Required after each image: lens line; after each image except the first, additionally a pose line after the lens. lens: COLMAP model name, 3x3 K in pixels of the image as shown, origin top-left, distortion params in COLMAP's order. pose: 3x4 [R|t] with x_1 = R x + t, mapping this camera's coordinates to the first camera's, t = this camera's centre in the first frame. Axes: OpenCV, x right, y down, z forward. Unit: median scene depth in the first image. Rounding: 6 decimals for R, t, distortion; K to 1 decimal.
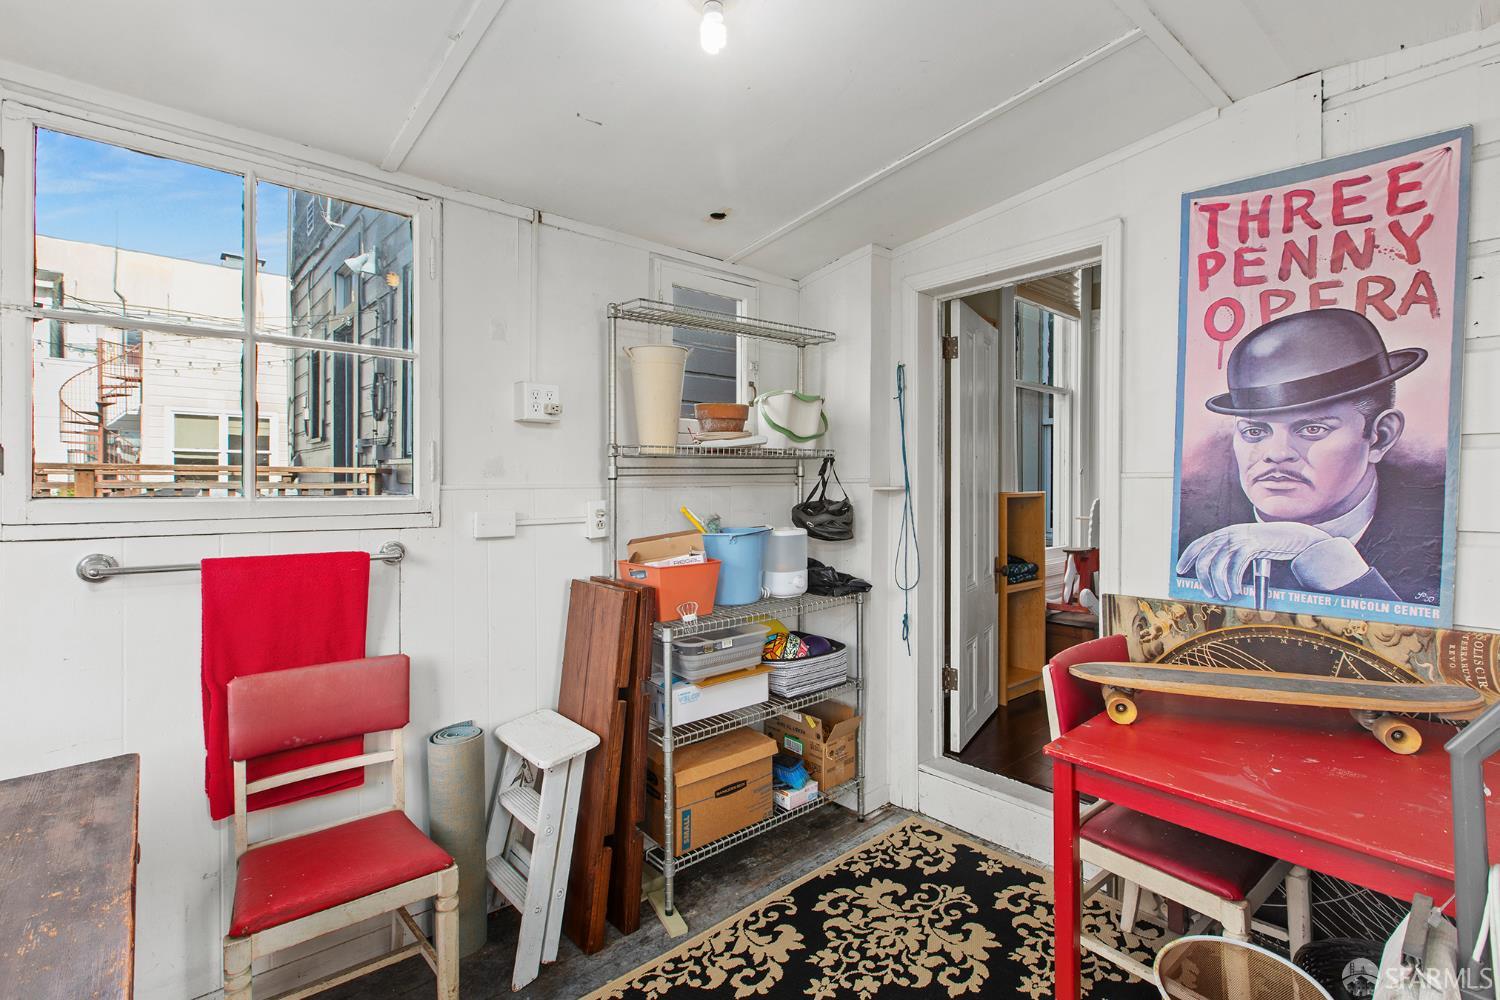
lens RADIAL K [[686.6, 0, 729.9], [0, 686.6, 479.6], [0, 0, 1]] dist [-0.001358, 0.000309]
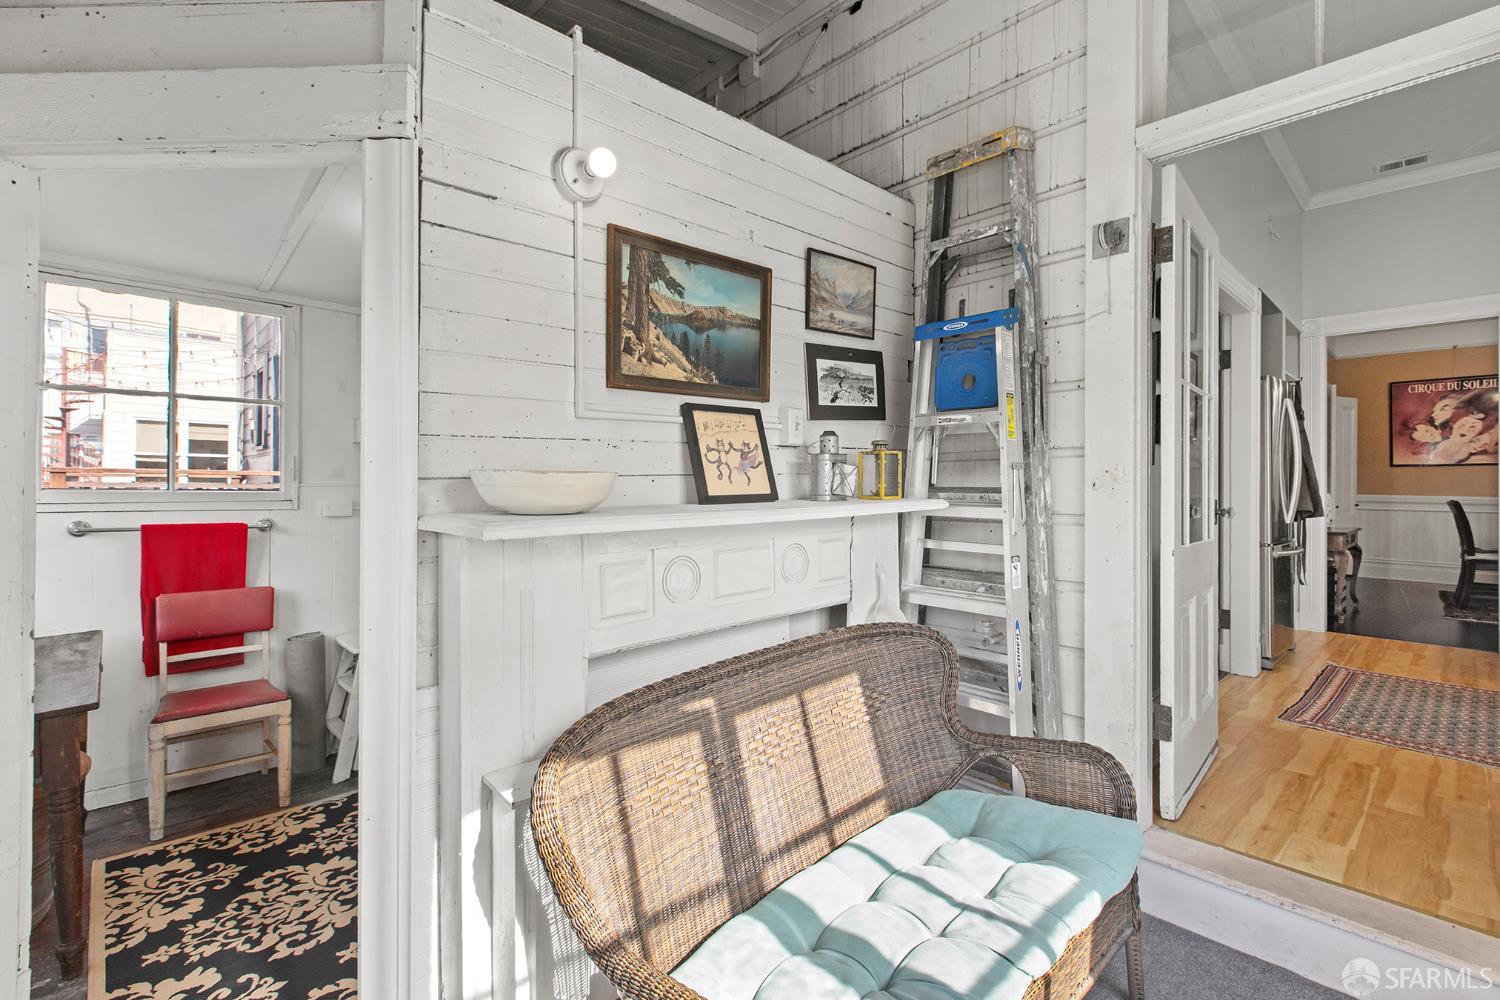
lens RADIAL K [[686.6, 0, 751.3], [0, 686.6, 478.8], [0, 0, 1]] dist [-0.001358, 0.000309]
pose [[0.998856, 0.002726, 0.047743, 0.590312], [-0.002398, 0.999973, -0.006912, 0.006158], [-0.047760, 0.006789, 0.998836, -0.691460]]
